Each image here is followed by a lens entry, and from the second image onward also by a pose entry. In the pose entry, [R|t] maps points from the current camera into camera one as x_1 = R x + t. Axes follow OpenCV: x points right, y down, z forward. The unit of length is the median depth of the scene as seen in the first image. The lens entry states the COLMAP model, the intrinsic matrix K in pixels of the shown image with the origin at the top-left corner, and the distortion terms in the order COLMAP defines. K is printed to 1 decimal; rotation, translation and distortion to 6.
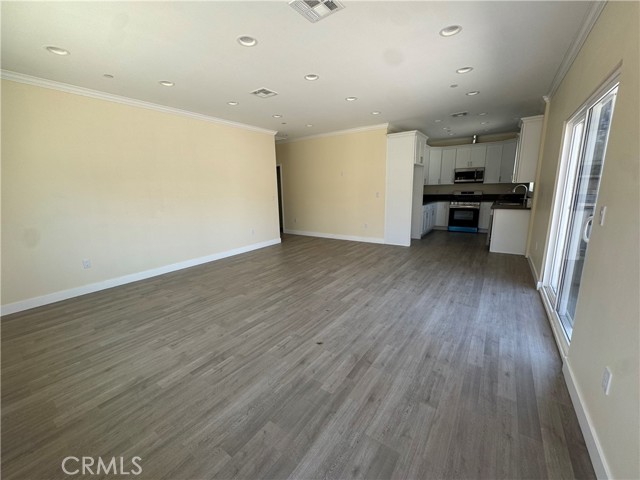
lens RADIAL K [[253.4, 0, 319.9], [0, 253.4, 239.8], [0, 0, 1]] dist [-0.006197, 0.000926]
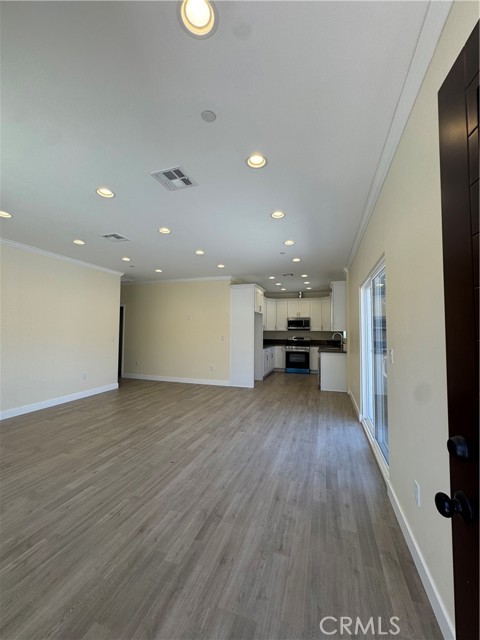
lens RADIAL K [[253.4, 0, 239.6], [0, 253.4, 320.3], [0, 0, 1]] dist [-0.006197, 0.000926]
pose [[0.957188, 0.044462, 0.286032, -0.014220], [0.026899, 0.970195, -0.240827, 0.008453], [-0.288215, 0.238210, 0.927463, -0.020184]]
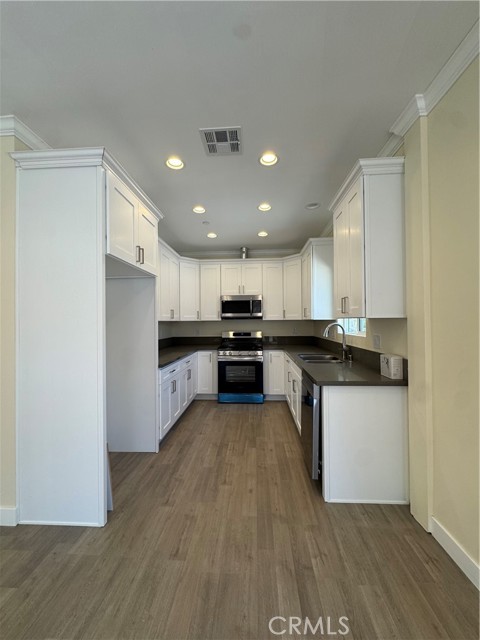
lens RADIAL K [[253.4, 0, 238.4], [0, 253.4, 320.9], [0, 0, 1]] dist [-0.006197, 0.000926]
pose [[0.850304, 0.017189, 0.526012, 0.492583], [0.094776, 0.978125, -0.185171, -0.205446], [-0.517688, 0.207305, 0.830074, 0.949022]]
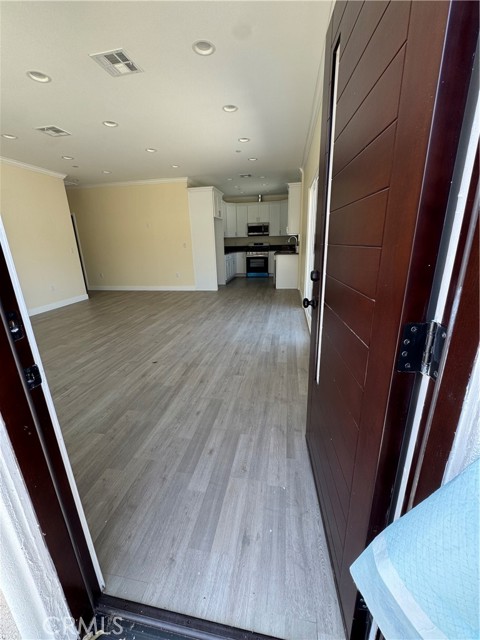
lens RADIAL K [[253.4, 0, 239.6], [0, 253.4, 318.5], [0, 0, 1]] dist [-0.006197, 0.000926]
pose [[0.905964, -0.125662, 0.404275, -0.055942], [0.091853, 0.990529, 0.102052, 0.064890], [-0.413270, -0.055322, 0.908927, -0.149673]]
